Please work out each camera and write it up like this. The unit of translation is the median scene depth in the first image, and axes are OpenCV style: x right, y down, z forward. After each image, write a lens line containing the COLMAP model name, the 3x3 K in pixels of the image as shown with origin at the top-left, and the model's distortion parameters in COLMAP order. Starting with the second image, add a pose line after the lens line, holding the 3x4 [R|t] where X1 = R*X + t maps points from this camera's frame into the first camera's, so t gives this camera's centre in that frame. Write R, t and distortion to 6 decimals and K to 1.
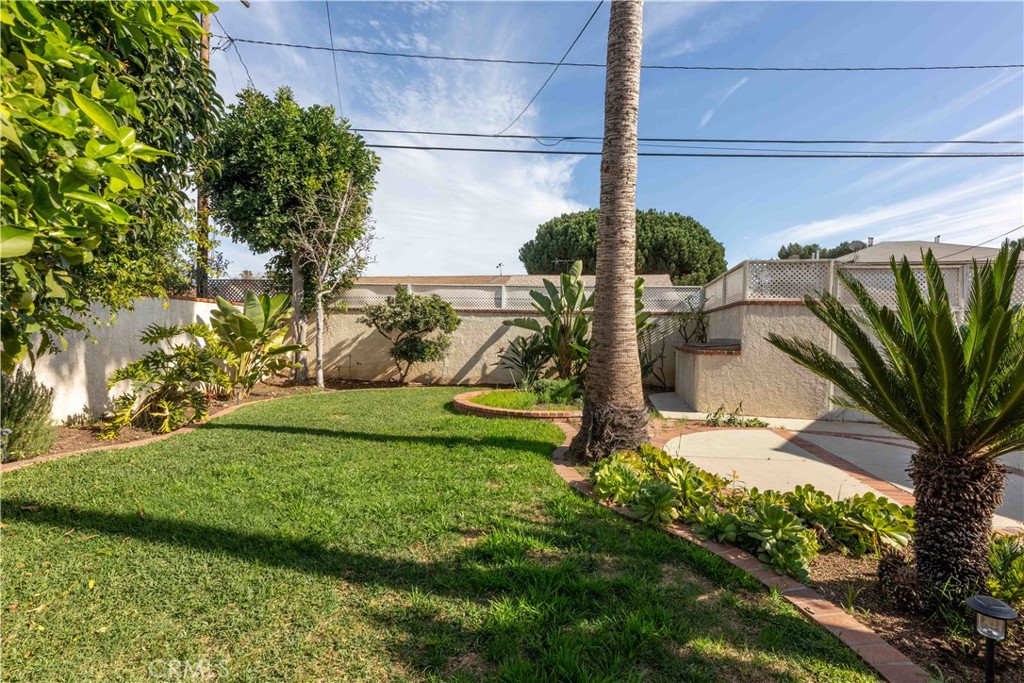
lens RADIAL K [[479.0, 0, 507.7], [0, 479.0, 345.8], [0, 0, 1]] dist [0.003869, 0.000491]
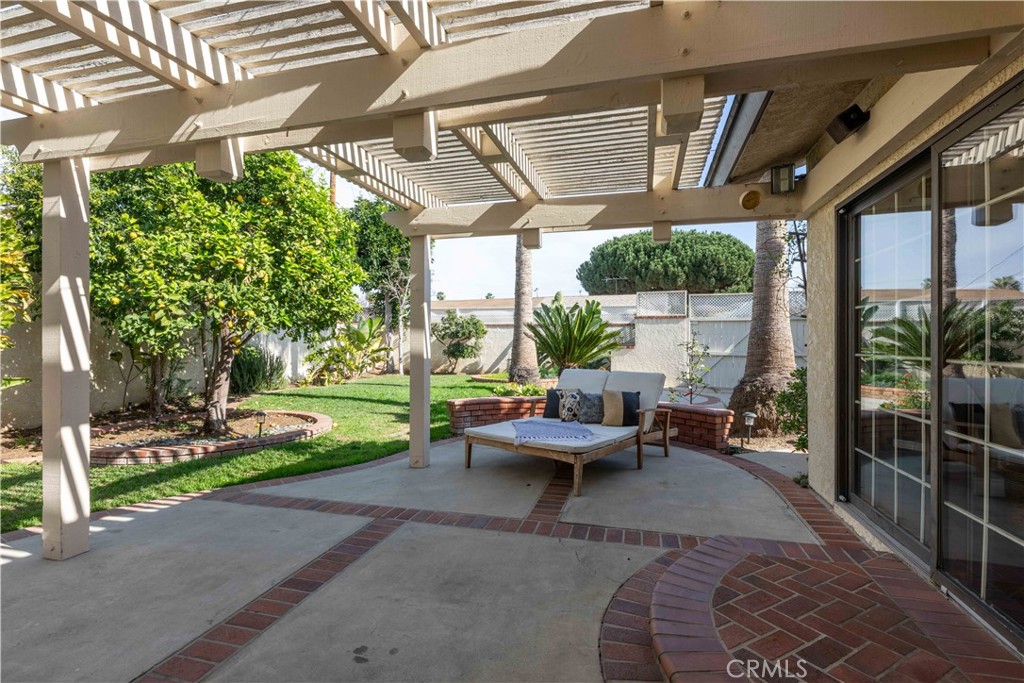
lens RADIAL K [[479.0, 0, 515.6], [0, 479.0, 342.0], [0, 0, 1]] dist [0.003869, 0.000491]
pose [[0.986633, -0.014069, -0.162349, 0.238189], [0.008203, 0.999291, -0.036747, 0.038193], [0.162751, 0.034924, 0.986049, -0.499917]]
